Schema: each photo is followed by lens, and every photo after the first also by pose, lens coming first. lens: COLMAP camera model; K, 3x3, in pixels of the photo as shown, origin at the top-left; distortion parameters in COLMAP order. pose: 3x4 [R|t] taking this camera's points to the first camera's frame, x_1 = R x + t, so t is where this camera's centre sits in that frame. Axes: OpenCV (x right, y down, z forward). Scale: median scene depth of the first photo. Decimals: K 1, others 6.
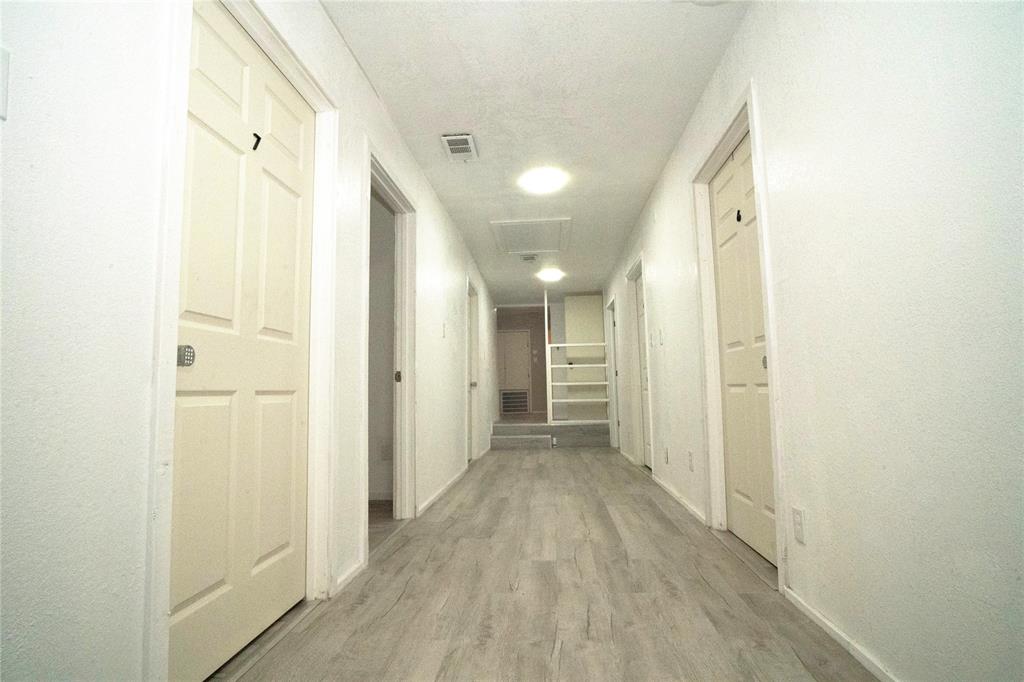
lens RADIAL K [[537.4, 0, 505.6], [0, 537.4, 340.2], [0, 0, 1]] dist [-0.049866, 0.025195]
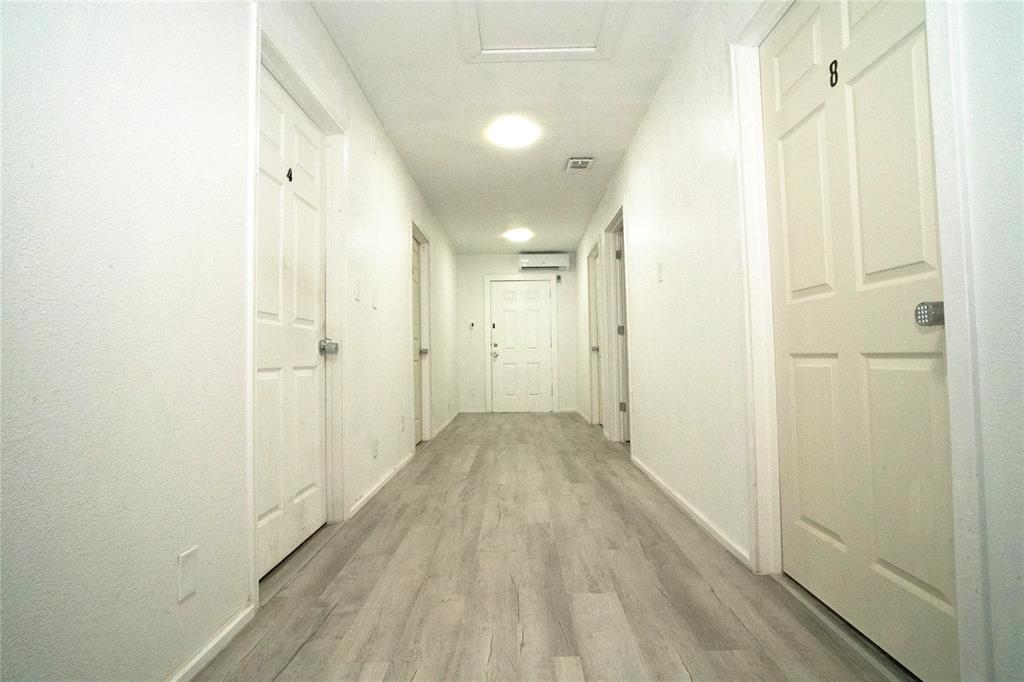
lens RADIAL K [[537.4, 0, 514.6], [0, 537.4, 340.6], [0, 0, 1]] dist [-0.049866, 0.025195]
pose [[-0.996755, 0.032591, -0.073607, 0.238007], [0.040620, 0.993061, -0.110359, 0.244908], [0.069499, -0.112991, -0.991162, 2.990044]]
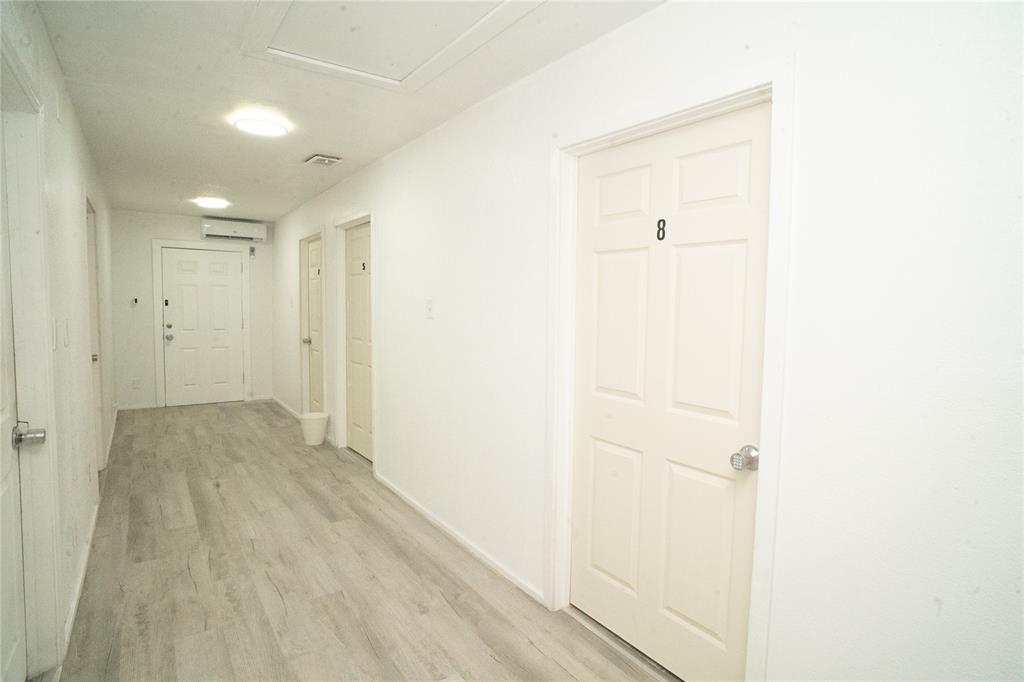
lens RADIAL K [[537.4, 0, 513.0], [0, 537.4, 340.2], [0, 0, 1]] dist [-0.049866, 0.025195]
pose [[-0.770994, 0.049949, -0.634881, 0.463830], [0.047276, 0.998658, 0.021157, 0.012323], [0.635085, -0.013703, -0.772320, 2.892105]]
